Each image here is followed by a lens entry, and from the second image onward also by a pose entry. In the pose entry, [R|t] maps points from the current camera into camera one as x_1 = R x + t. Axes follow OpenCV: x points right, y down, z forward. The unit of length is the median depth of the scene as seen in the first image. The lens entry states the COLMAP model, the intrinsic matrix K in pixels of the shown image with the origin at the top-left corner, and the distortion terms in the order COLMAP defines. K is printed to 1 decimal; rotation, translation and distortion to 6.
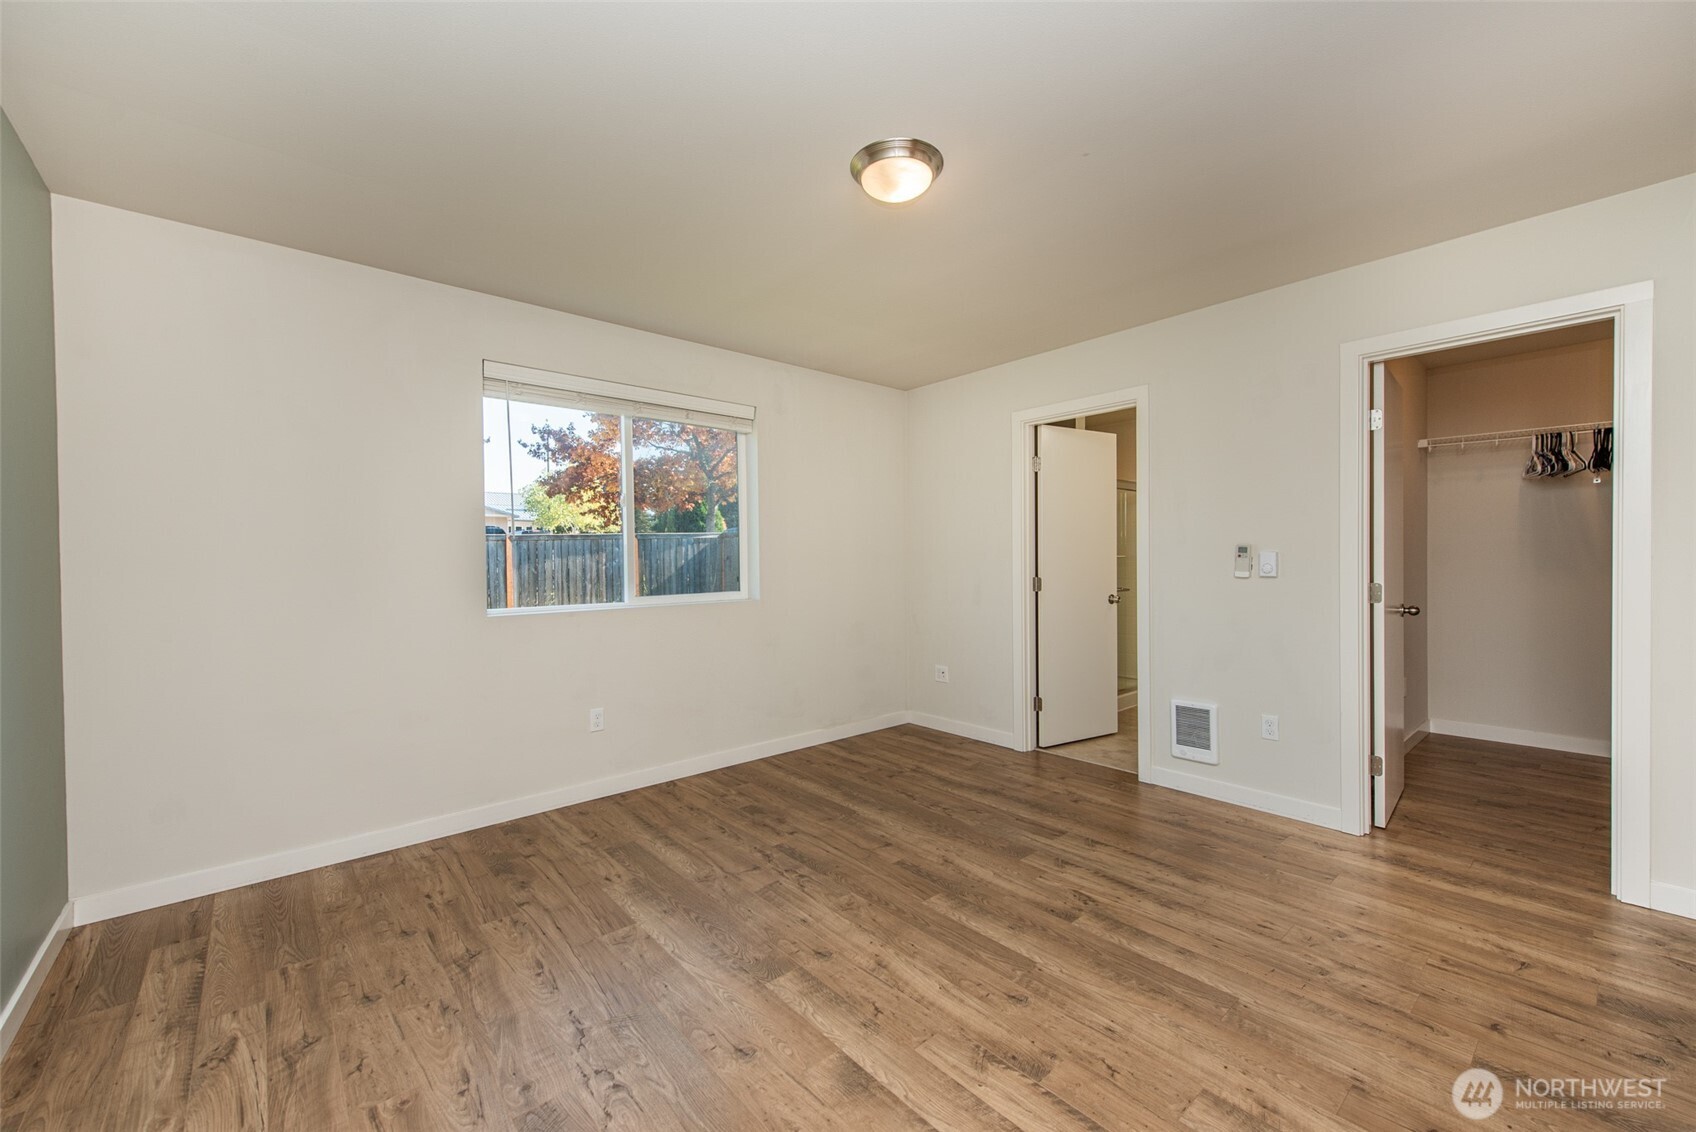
lens RADIAL K [[665.5, 0, 848.0], [0, 665.5, 566.0], [0, 0, 1]] dist [0.009170, -0.000134]
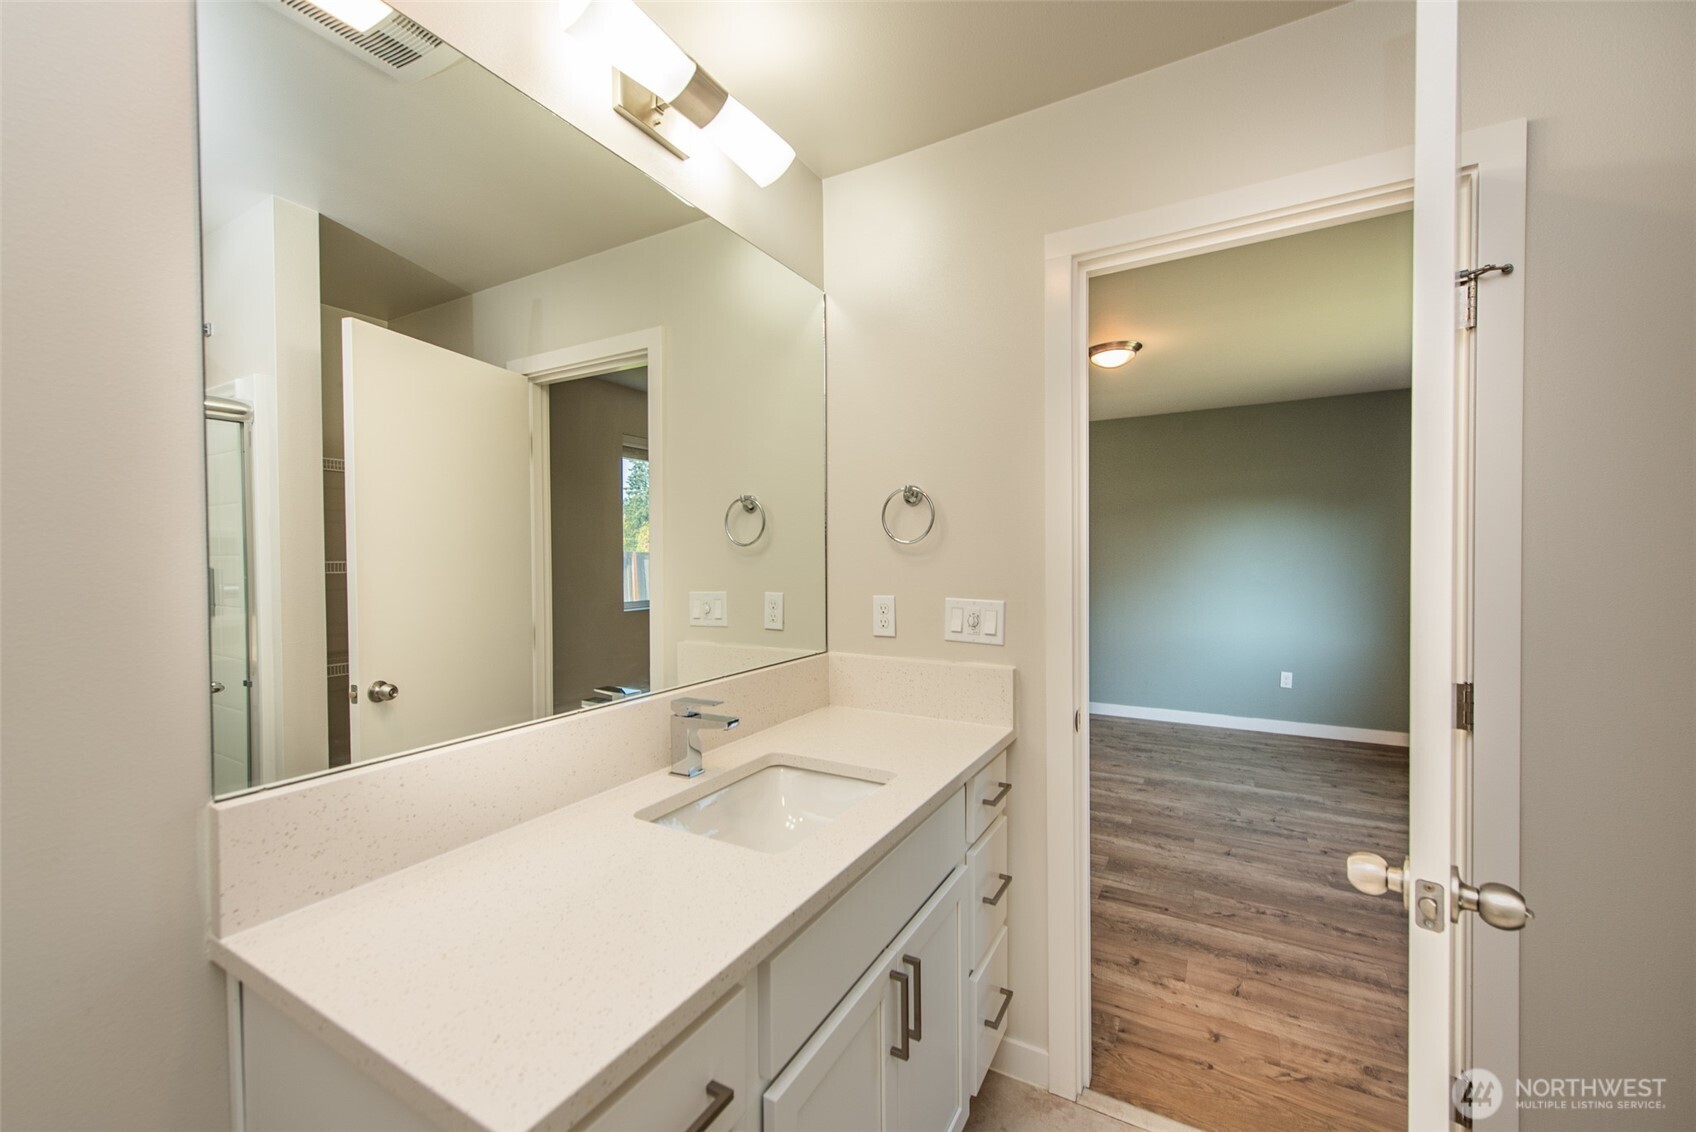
lens RADIAL K [[665.5, 0, 848.0], [0, 665.5, 566.0], [0, 0, 1]] dist [0.009170, -0.000134]
pose [[-0.942438, 0.021844, -0.333665, 1.016480], [0.012935, 0.999499, 0.028898, -0.075314], [0.334129, 0.022919, -0.942249, 1.879131]]
